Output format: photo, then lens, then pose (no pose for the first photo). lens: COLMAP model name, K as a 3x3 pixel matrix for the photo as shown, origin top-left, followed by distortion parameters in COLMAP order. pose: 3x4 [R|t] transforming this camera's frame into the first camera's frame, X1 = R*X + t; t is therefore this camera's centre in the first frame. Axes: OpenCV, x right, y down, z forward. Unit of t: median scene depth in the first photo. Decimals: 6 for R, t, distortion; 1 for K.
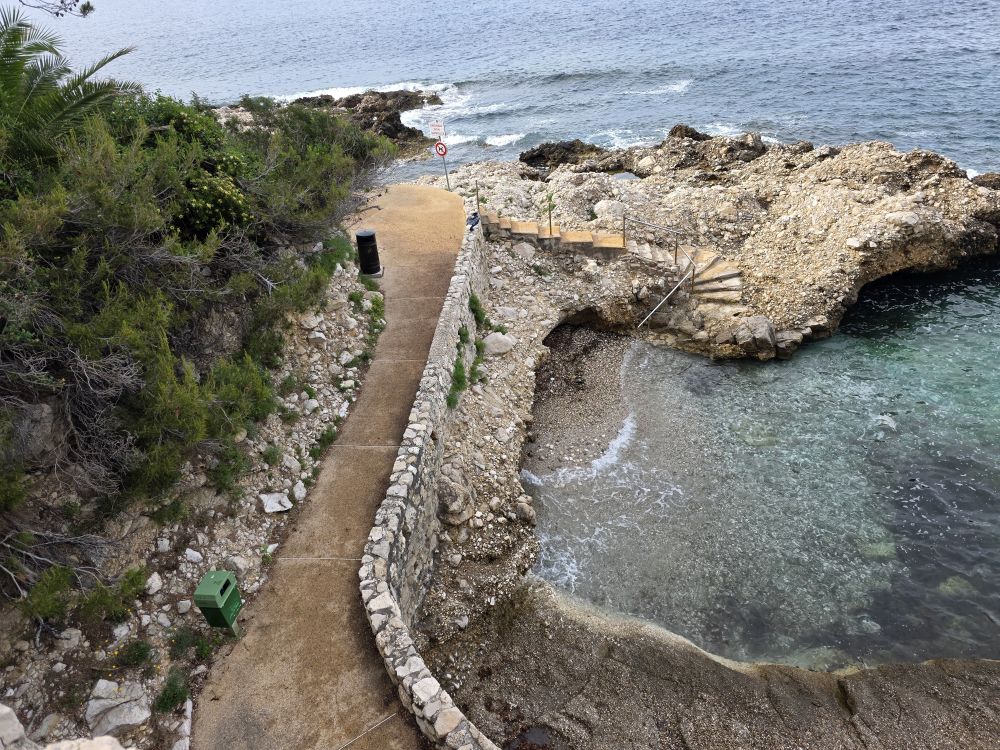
lens RADIAL K [[673.0, 0, 500.5], [0, 673.0, 369.3], [0, 0, 1]] dist [0.051102, -0.026967]
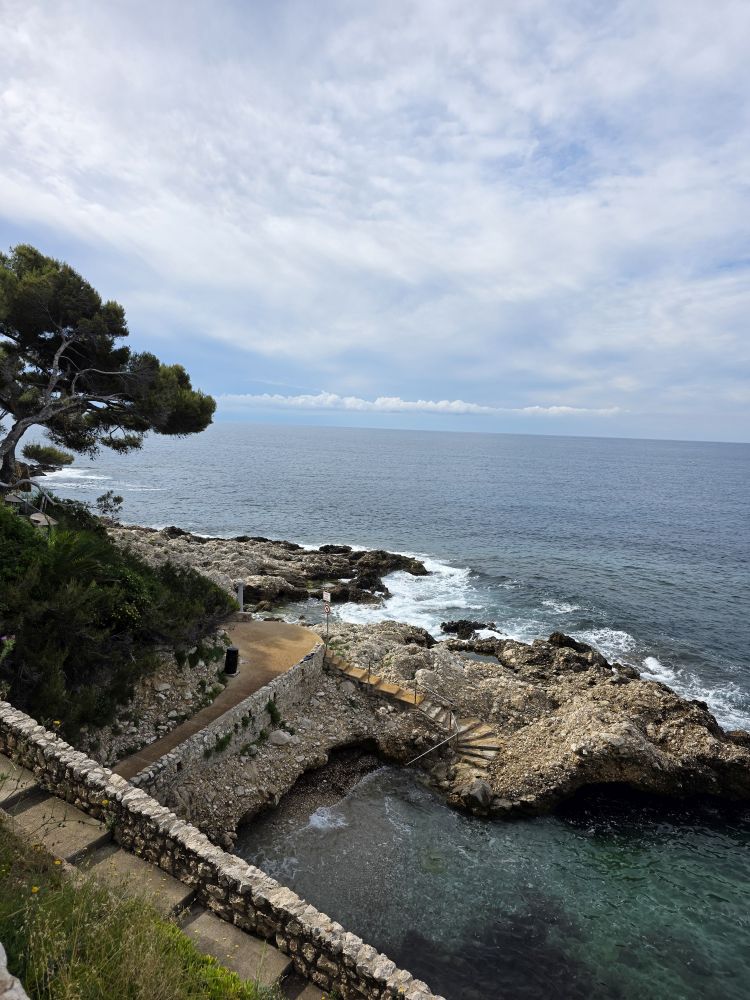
lens RADIAL K [[673.0, 0, 374.9], [0, 673.0, 497.8], [0, 0, 1]] dist [0.051102, -0.026967]
pose [[0.938282, 0.175746, -0.297894, 0.461643], [-0.287887, 0.874200, -0.391019, 0.020569], [0.191699, 0.452645, 0.870841, -0.457518]]
